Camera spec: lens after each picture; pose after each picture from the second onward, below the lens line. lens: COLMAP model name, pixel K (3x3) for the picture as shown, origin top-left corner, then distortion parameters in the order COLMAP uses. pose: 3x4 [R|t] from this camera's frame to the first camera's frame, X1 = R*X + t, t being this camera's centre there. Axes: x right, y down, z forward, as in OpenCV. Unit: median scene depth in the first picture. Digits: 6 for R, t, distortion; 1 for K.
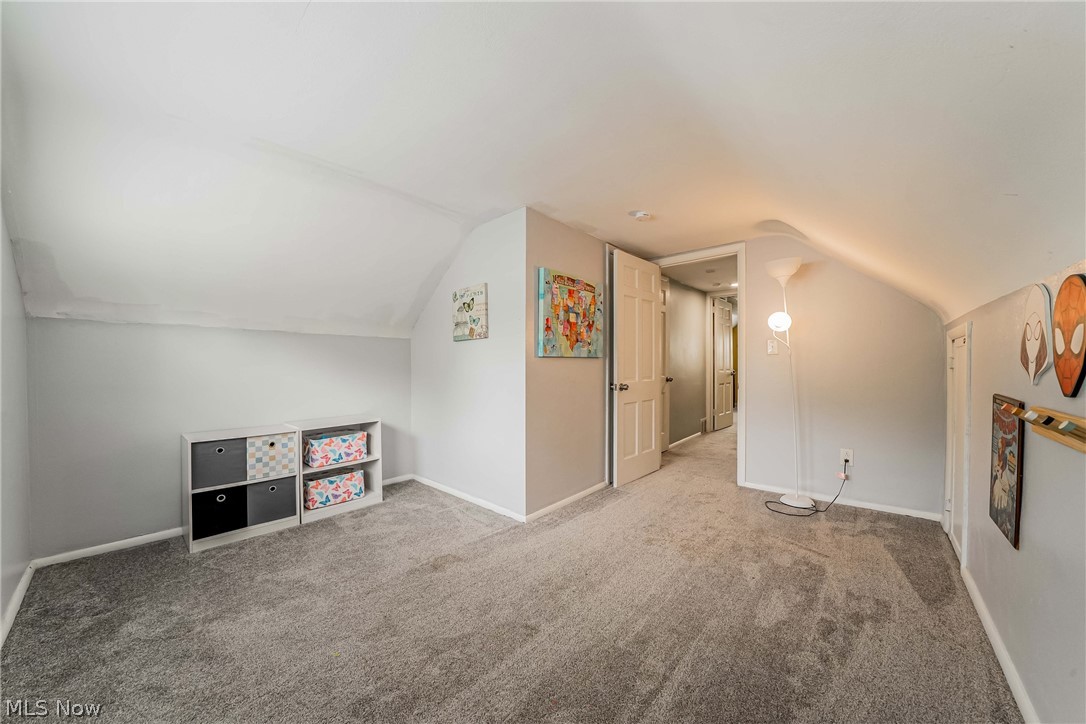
lens RADIAL K [[382.6, 0, 546.5], [0, 382.6, 364.1], [0, 0, 1]] dist [-0.017150, 0.002553]
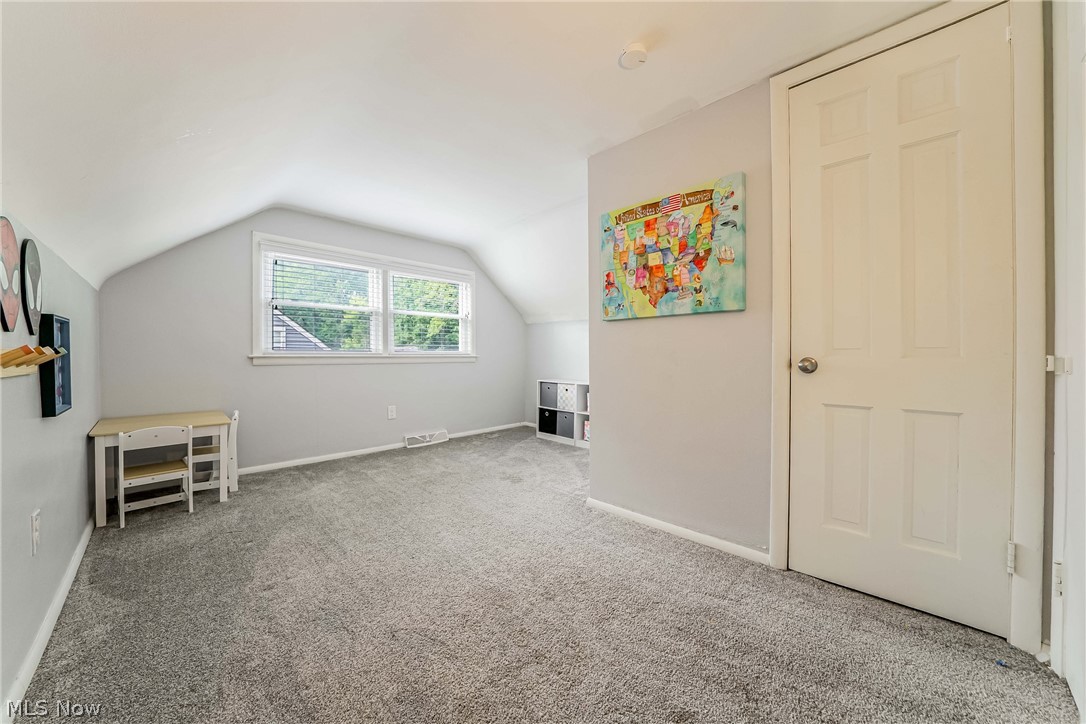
lens RADIAL K [[382.6, 0, 545.4], [0, 382.6, 358.7], [0, 0, 1]] dist [-0.017150, 0.002553]
pose [[-0.057762, 0.011489, -0.998264, 0.781800], [0.002270, 0.999933, 0.011377, 0.050817], [0.998328, -0.001608, -0.057784, 0.858560]]
